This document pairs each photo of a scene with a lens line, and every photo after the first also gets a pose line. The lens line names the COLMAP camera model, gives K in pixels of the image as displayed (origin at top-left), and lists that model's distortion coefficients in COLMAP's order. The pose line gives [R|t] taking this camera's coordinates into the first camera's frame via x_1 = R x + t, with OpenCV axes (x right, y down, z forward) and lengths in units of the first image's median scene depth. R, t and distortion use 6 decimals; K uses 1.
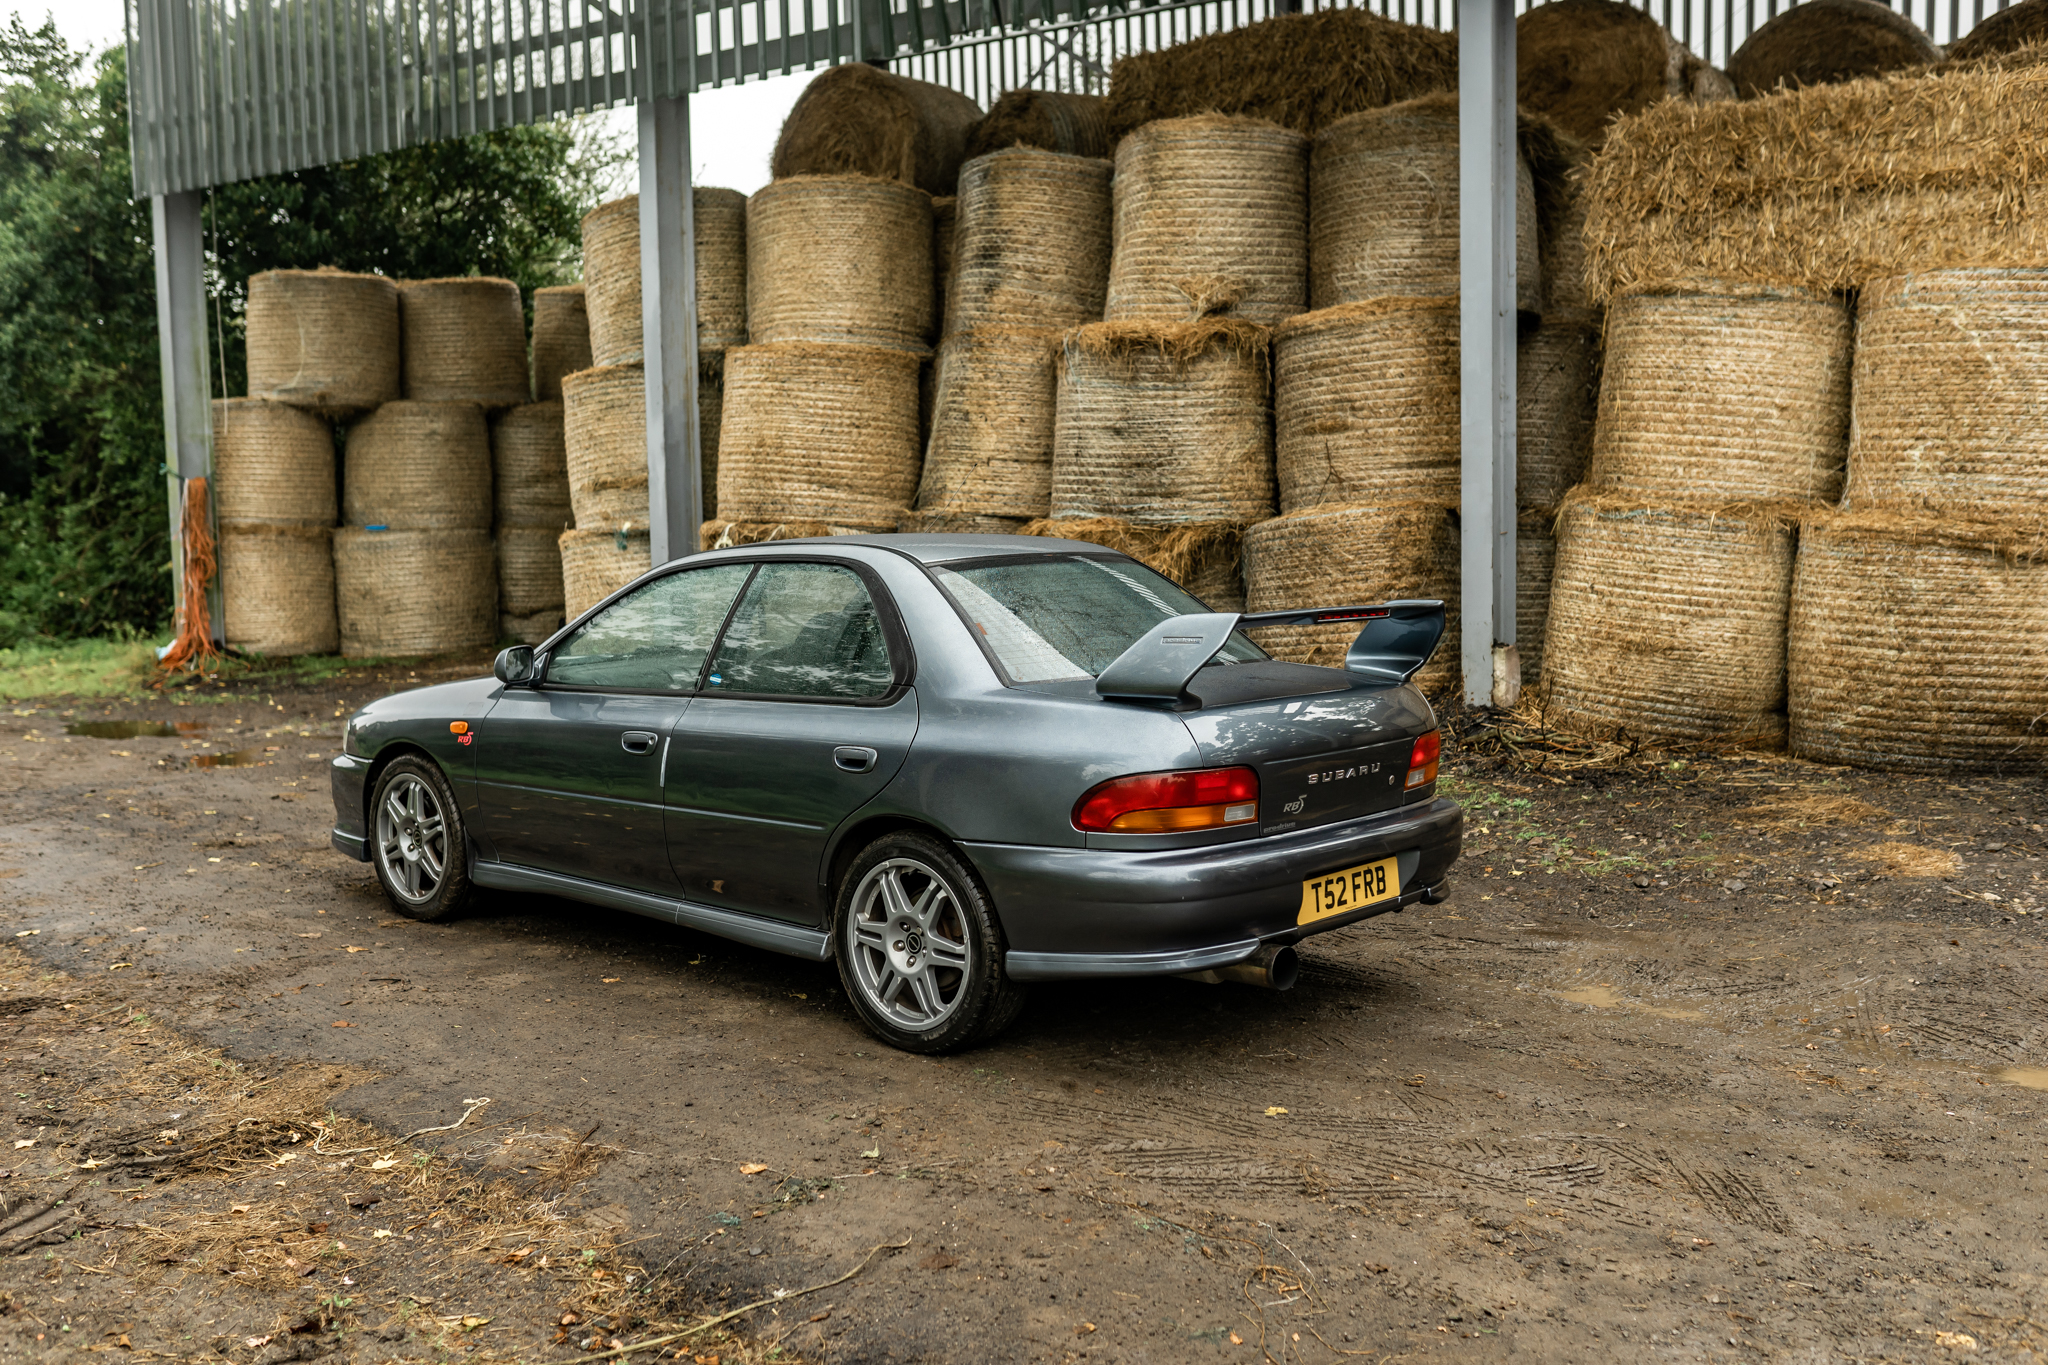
lens RADIAL K [[1942.4, 0, 1024.0], [0, 1942.4, 682.5], [0, 0, 1]] dist [-0.067774, 0.089408]
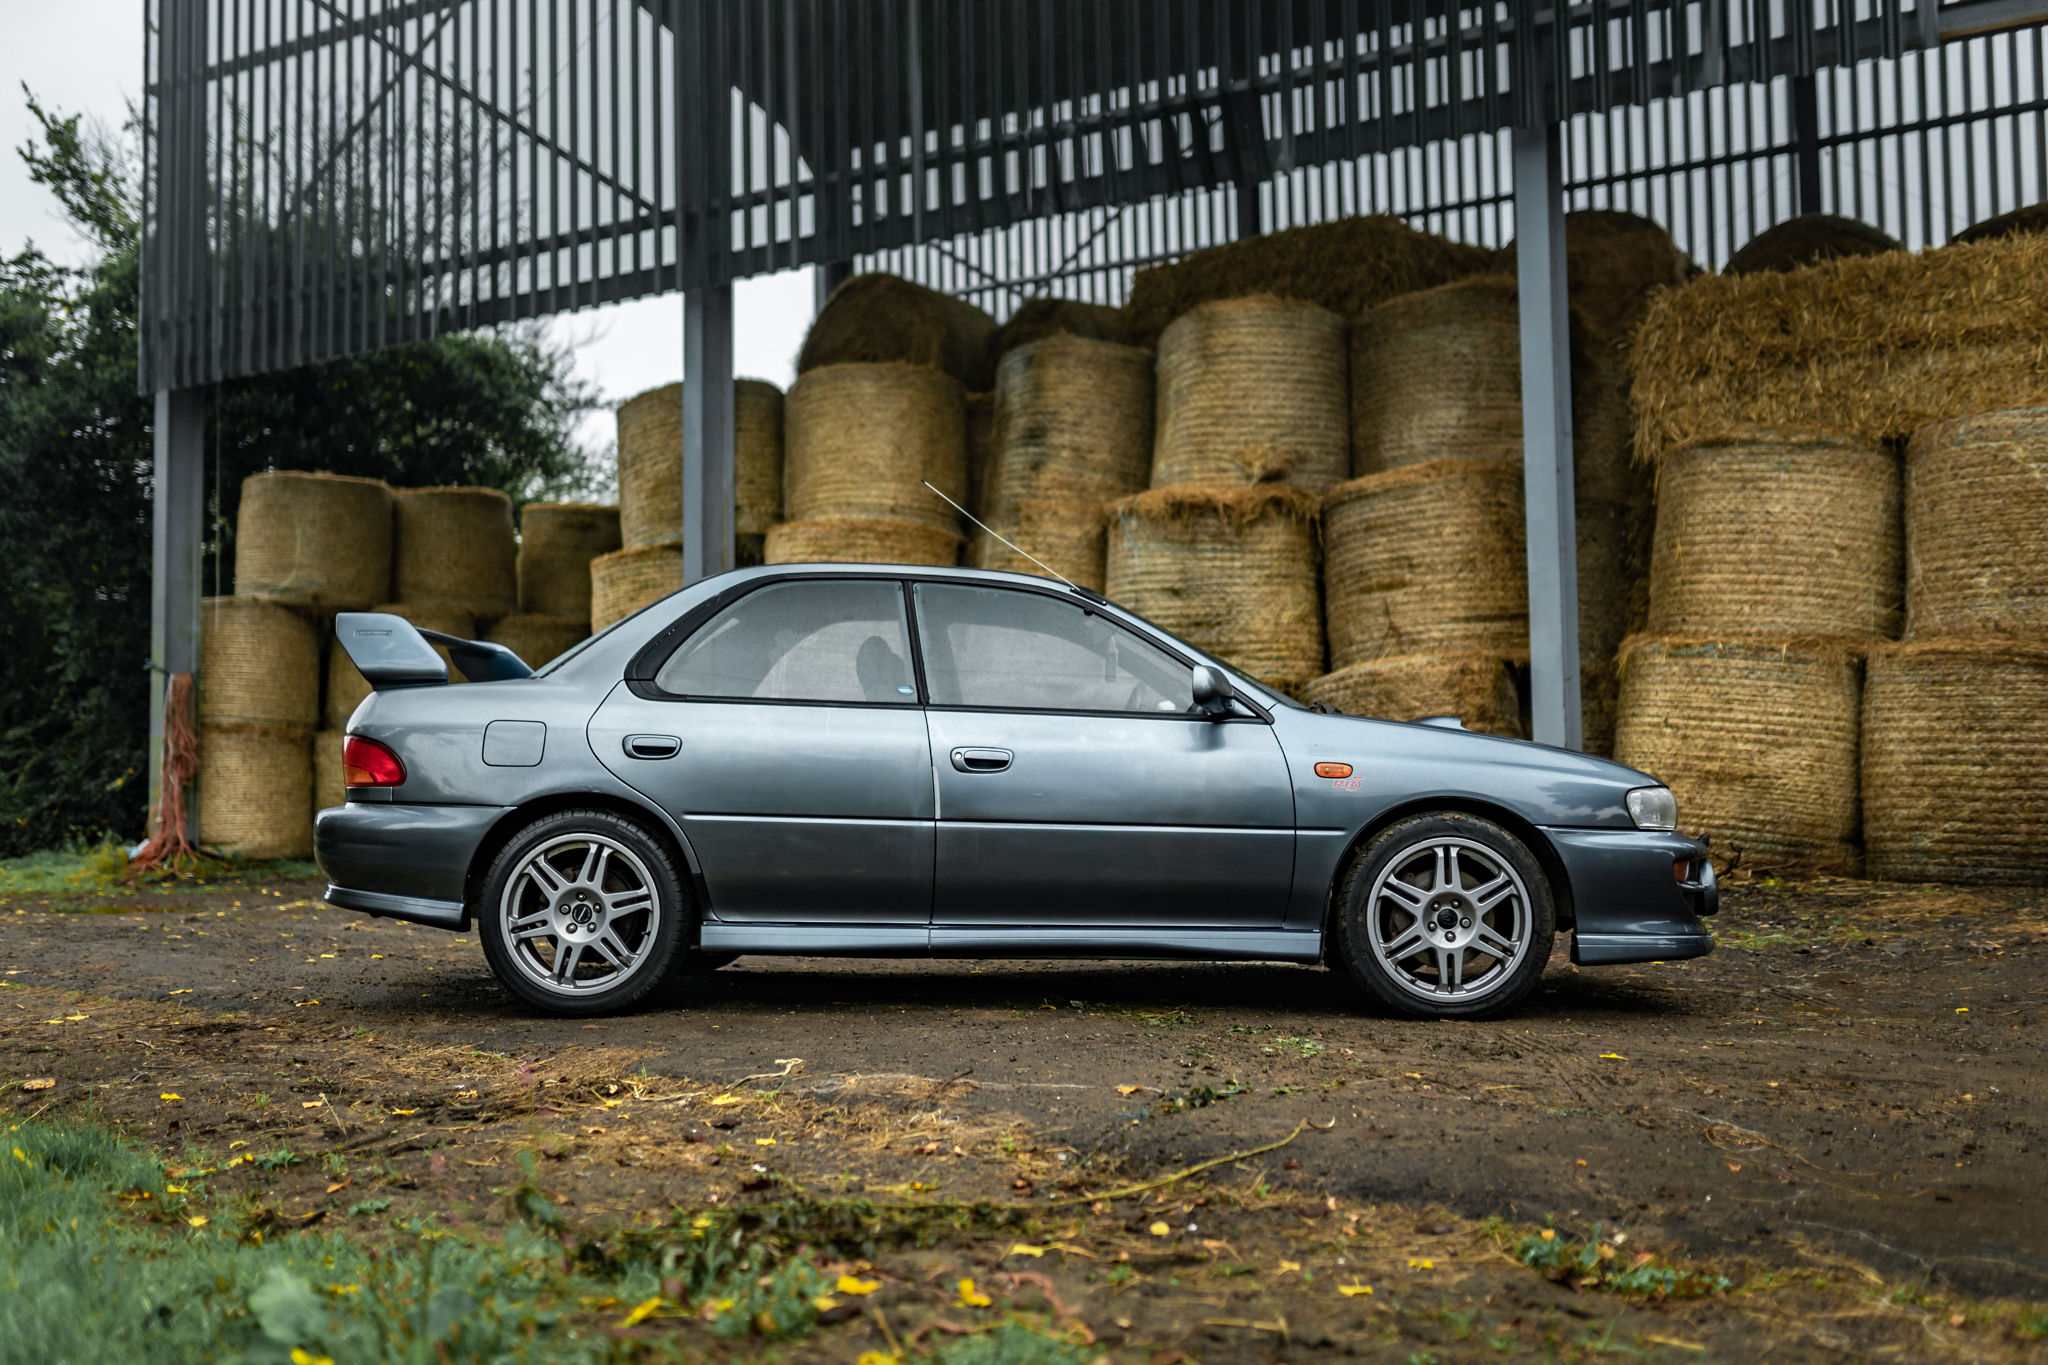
lens RADIAL K [[1929.9, 0, 1024.0], [0, 1929.9, 682.5], [0, 0, 1]] dist [-0.005109, 0.002589]
pose [[0.997782, 0.009223, 0.065920, -0.105012], [0.001167, 0.987778, -0.155860, 0.081729], [-0.066552, 0.155591, 0.985577, 0.004228]]
